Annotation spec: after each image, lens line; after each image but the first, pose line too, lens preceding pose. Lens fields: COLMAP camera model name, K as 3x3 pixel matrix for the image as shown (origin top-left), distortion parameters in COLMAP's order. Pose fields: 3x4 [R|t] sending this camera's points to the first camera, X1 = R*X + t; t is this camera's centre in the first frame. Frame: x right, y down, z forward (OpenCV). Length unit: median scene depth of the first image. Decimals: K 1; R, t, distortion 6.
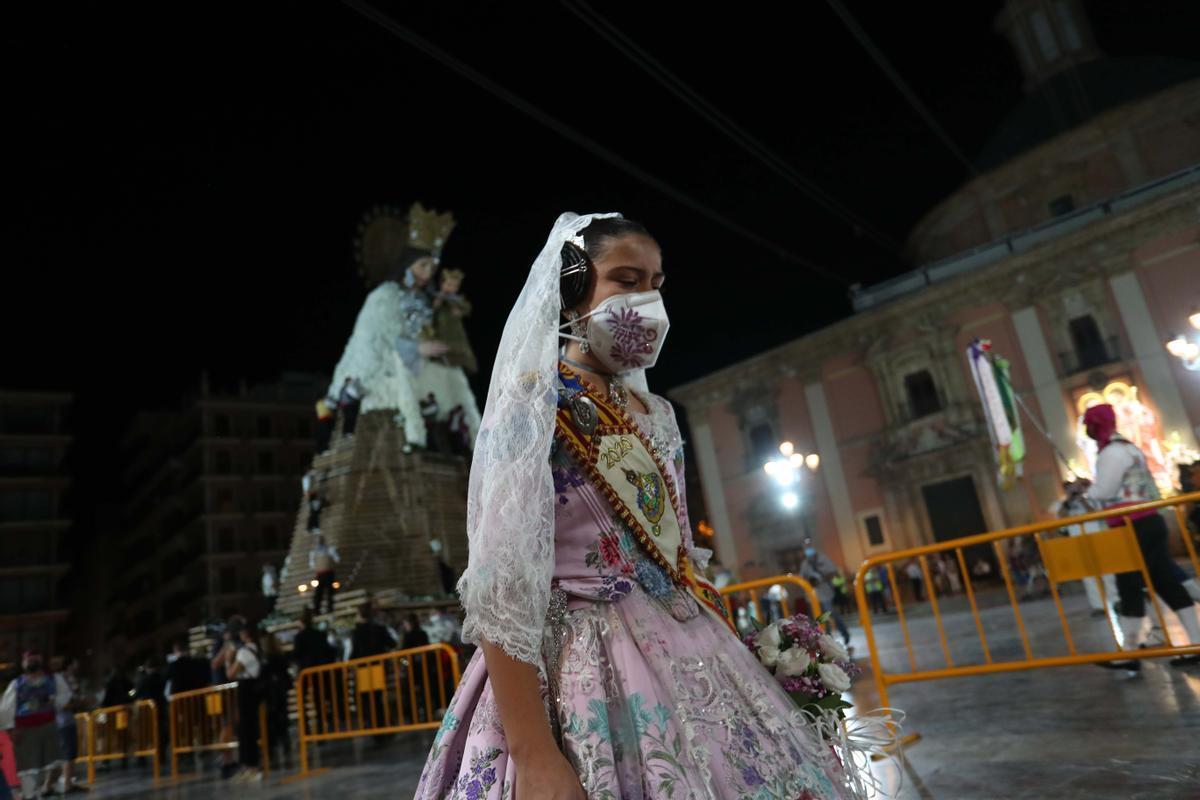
lens RADIAL K [[863.5, 0, 600.0], [0, 863.5, 400.0], [0, 0, 1]] dist [-0.049089, 0.060675]
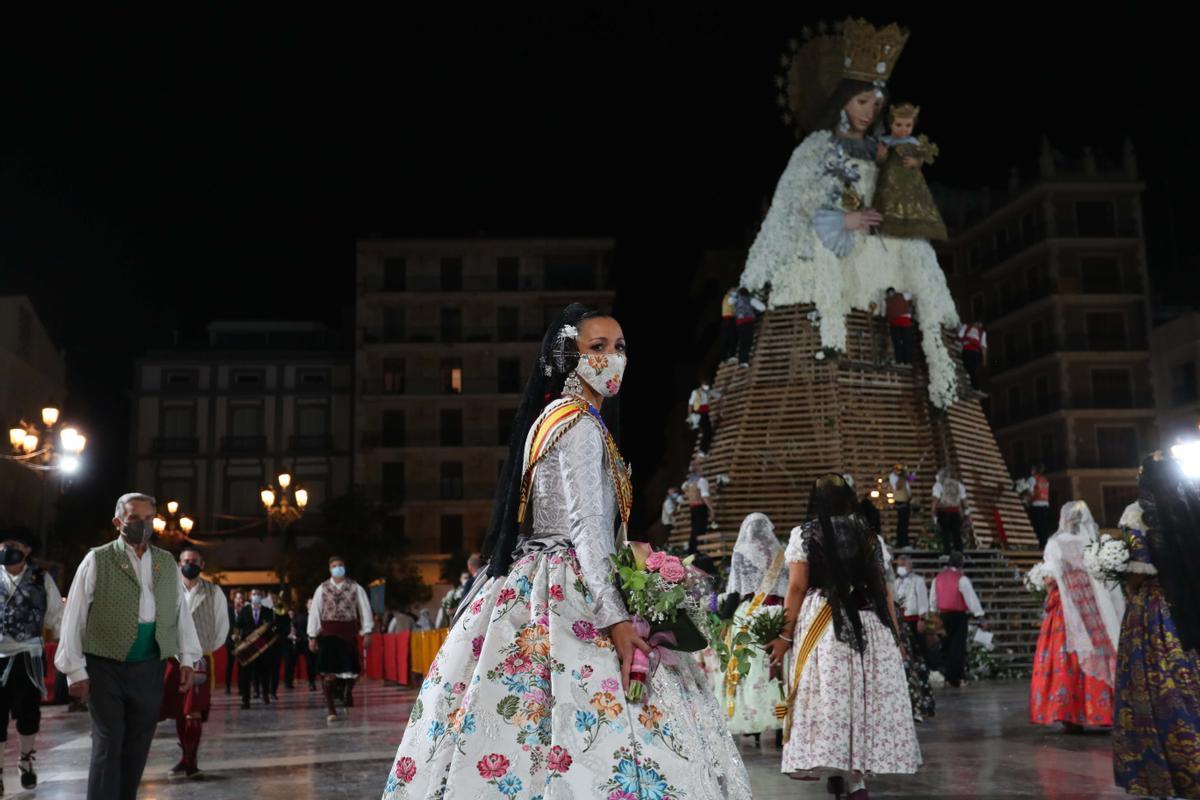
lens RADIAL K [[1301.0, 0, 594.5], [0, 1301.0, 396.1], [0, 0, 1]] dist [0.022610, 0.030481]
pose [[0.810161, 0.035841, -0.585111, 0.173024], [0.052836, 0.989602, 0.133776, -0.043476], [0.583822, -0.139295, 0.799843, -0.042748]]
